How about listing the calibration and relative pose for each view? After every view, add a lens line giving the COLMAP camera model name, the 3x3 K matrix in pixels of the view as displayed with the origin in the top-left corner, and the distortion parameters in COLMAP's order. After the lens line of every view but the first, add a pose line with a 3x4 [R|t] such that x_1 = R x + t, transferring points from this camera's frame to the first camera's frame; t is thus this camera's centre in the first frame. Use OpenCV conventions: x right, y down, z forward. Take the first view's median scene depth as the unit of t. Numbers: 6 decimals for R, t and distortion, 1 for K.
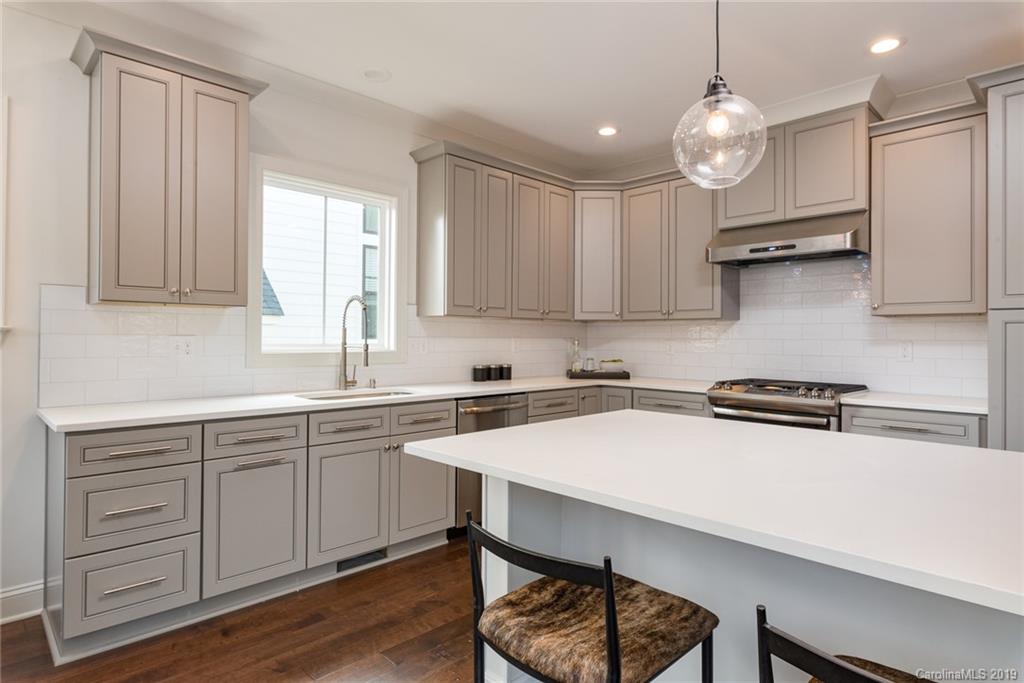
lens RADIAL K [[567.0, 0, 507.2], [0, 567.0, 336.4], [0, 0, 1]] dist [-0.000336, 0.000063]
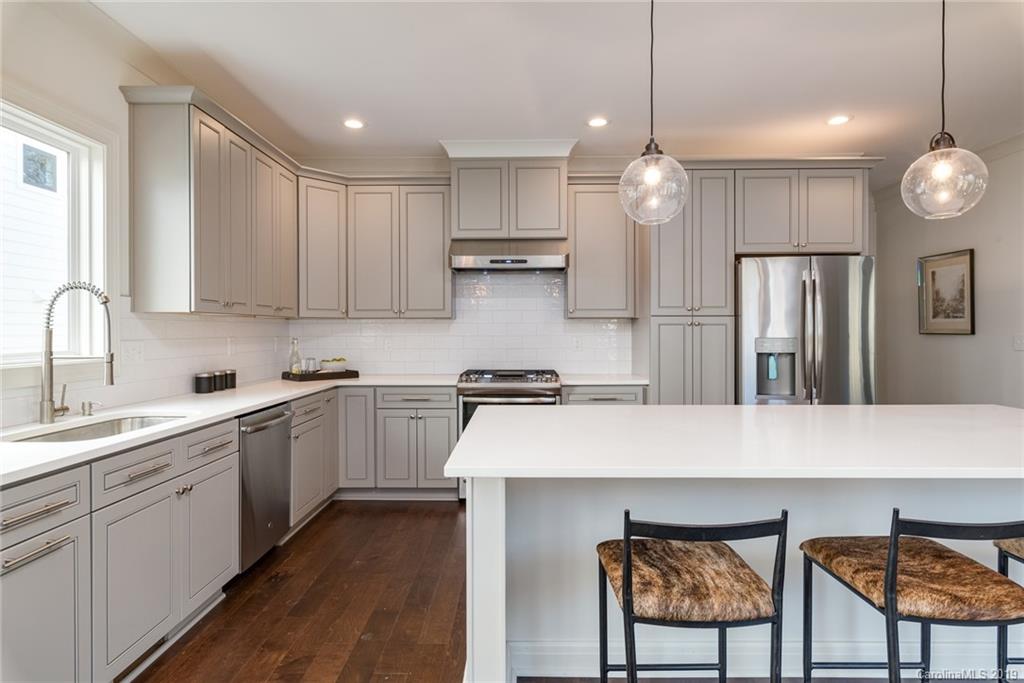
lens RADIAL K [[554.8, 0, 515.8], [0, 554.8, 335.7], [0, 0, 1]] dist [0.001044, -0.000247]
pose [[0.708806, -0.014311, 0.705259, -0.357372], [0.005226, 0.999873, 0.015038, -0.014572], [-0.705384, -0.006973, 0.708791, 0.153363]]
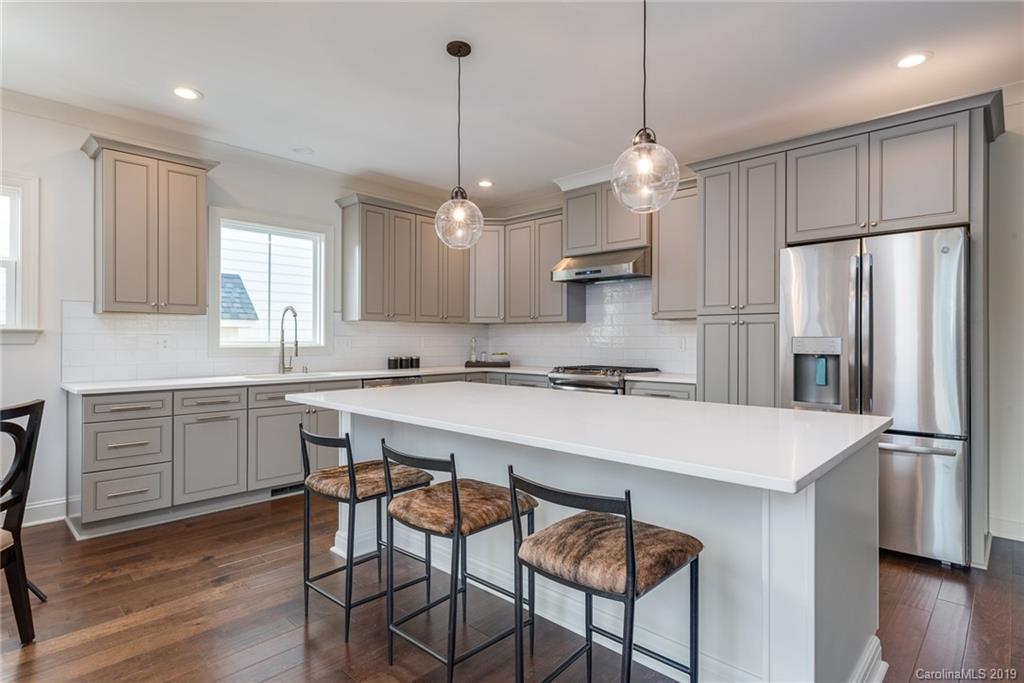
lens RADIAL K [[533.7, 0, 512.0], [0, 533.7, 341.5], [0, 0, 1]] dist [0.002414, -0.000126]
pose [[0.999272, -0.004560, 0.037871, 0.226645], [0.004328, 0.999971, 0.006203, 0.009183], [-0.037898, -0.006035, 0.999263, -0.333067]]
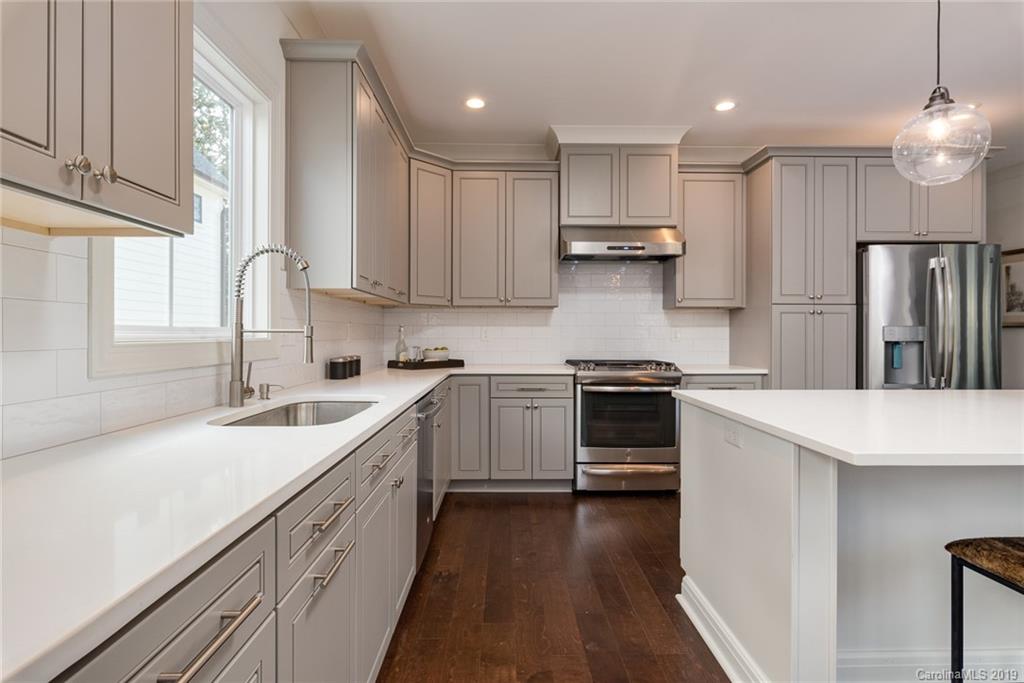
lens RADIAL K [[512.3, 0, 515.4], [0, 512.3, 336.2], [0, 0, 1]] dist [-0.000513, -0.000490]
pose [[0.684526, -0.008357, 0.728941, -0.474384], [0.000617, 0.999941, 0.010884, 0.017585], [-0.728988, -0.007000, 0.684490, 0.438004]]
